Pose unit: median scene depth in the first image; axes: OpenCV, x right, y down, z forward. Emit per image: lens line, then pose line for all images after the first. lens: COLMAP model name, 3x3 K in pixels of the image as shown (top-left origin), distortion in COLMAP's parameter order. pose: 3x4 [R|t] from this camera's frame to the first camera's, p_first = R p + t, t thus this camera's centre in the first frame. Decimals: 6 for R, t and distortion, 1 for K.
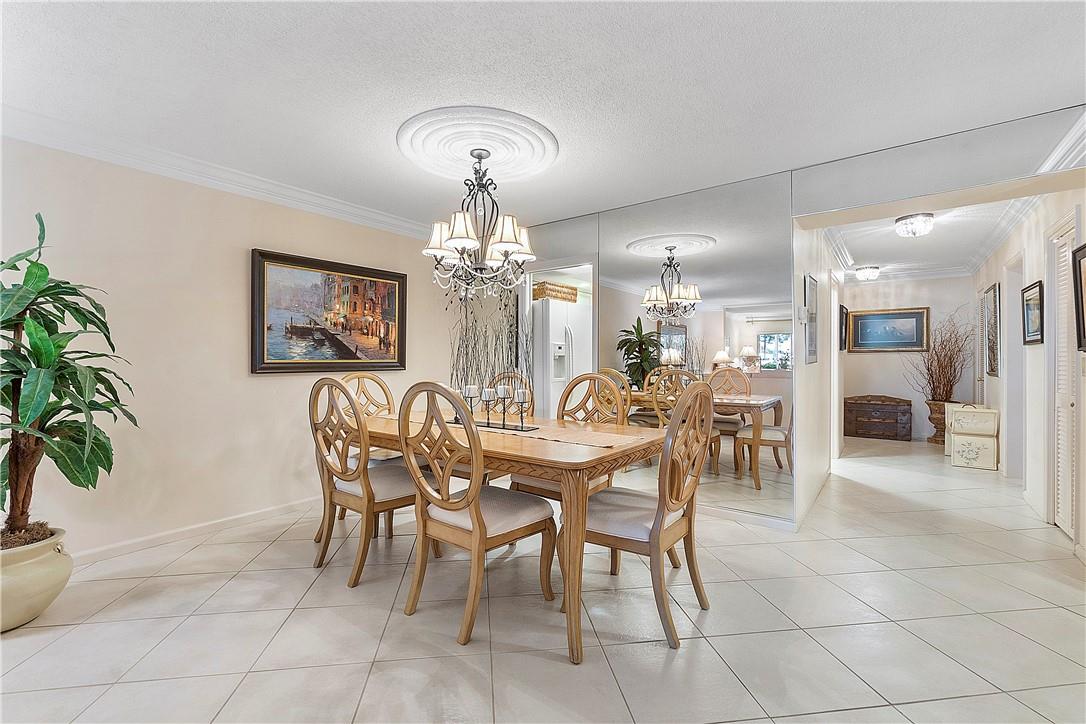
lens RADIAL K [[468.2, 0, 550.4], [0, 468.2, 359.4], [0, 0, 1]] dist [-0.008226, 0.000077]
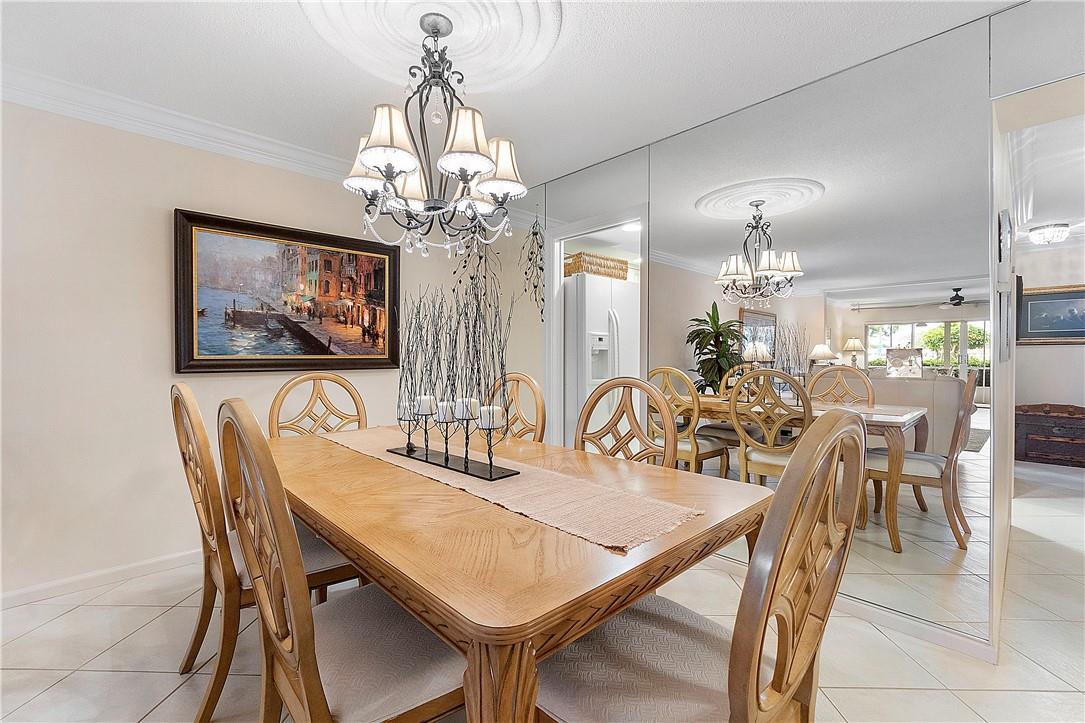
lens RADIAL K [[467.8, 0, 547.4], [0, 467.8, 358.8], [0, 0, 1]] dist [-0.008226, 0.000077]
pose [[0.986153, 0.001208, -0.165834, 0.068467], [0.000167, 0.999966, 0.008281, 0.000185], [0.165838, -0.008194, 0.986119, 0.280443]]
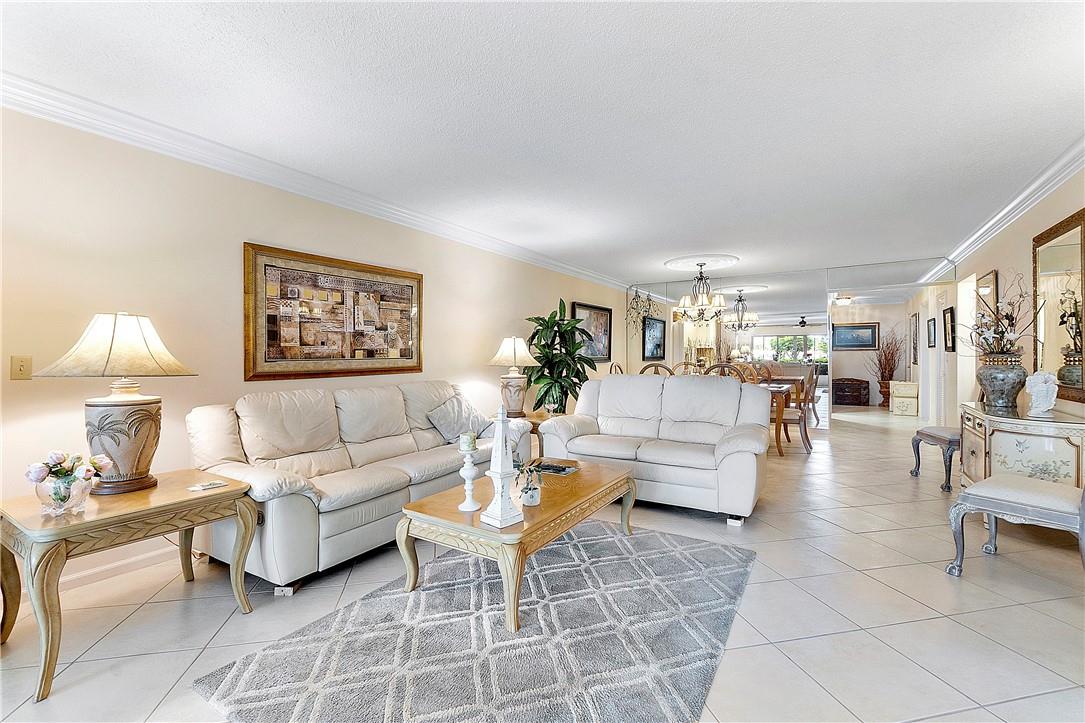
lens RADIAL K [[467.8, 0, 557.6], [0, 467.8, 357.3], [0, 0, 1]] dist [-0.008226, 0.000077]
pose [[0.995396, -0.002764, 0.095805, -0.712903], [0.002279, 0.999984, 0.005168, -0.005617], [-0.095818, -0.004926, 0.995387, -0.788207]]
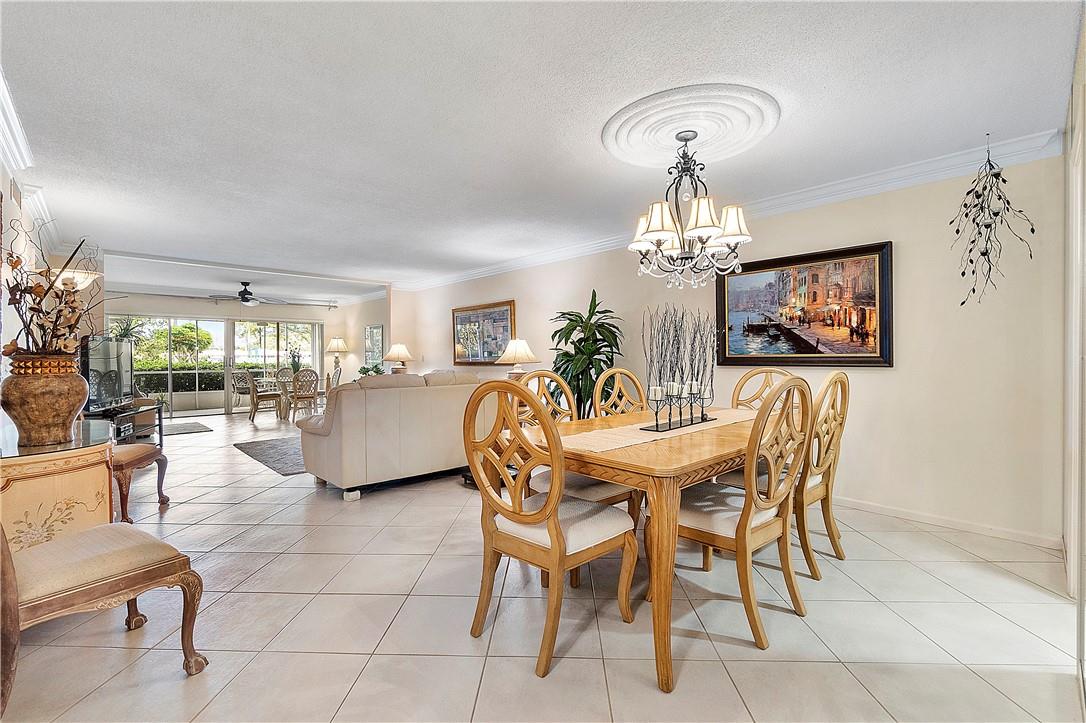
lens RADIAL K [[468.2, 0, 541.3], [0, 468.2, 361.1], [0, 0, 1]] dist [-0.008226, 0.000077]
pose [[-0.172935, 0.011854, -0.984862, 0.559109], [0.007578, 0.999914, 0.010704, 0.000635], [0.984904, -0.005612, -0.173010, 0.595724]]
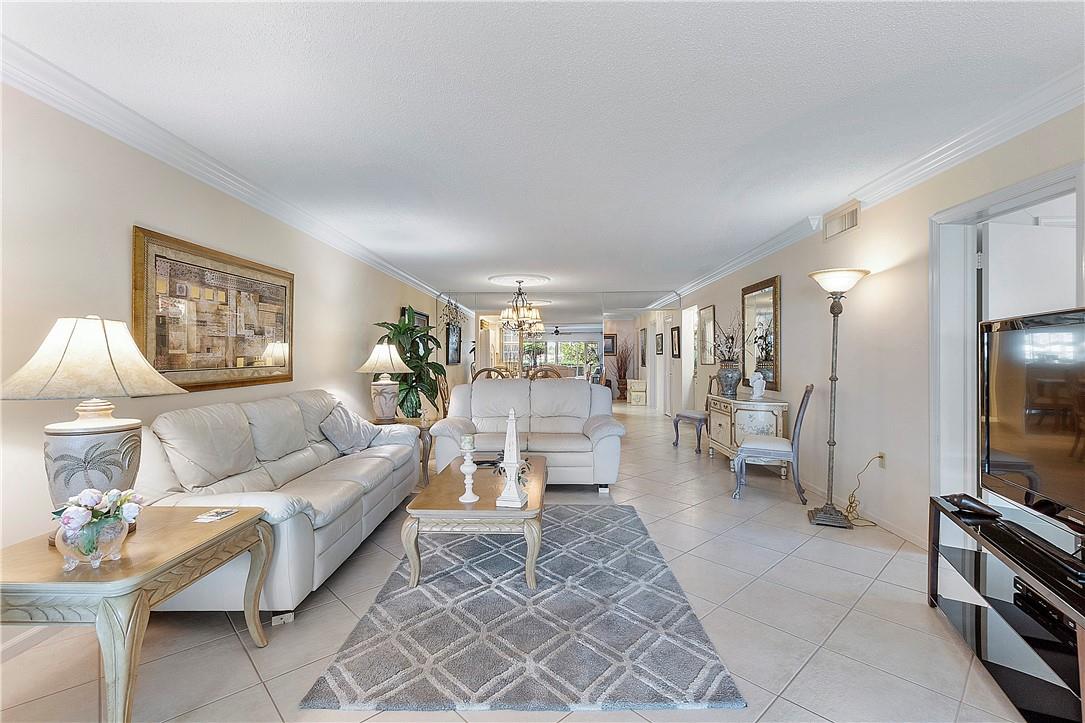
lens RADIAL K [[467.8, 0, 551.7], [0, 467.8, 360.4], [0, 0, 1]] dist [-0.008226, 0.000077]
pose [[0.806239, -0.002959, 0.591583, -1.042549], [-0.001875, 0.999970, 0.007557, -0.017697], [-0.591587, -0.007202, 0.806209, -0.801352]]
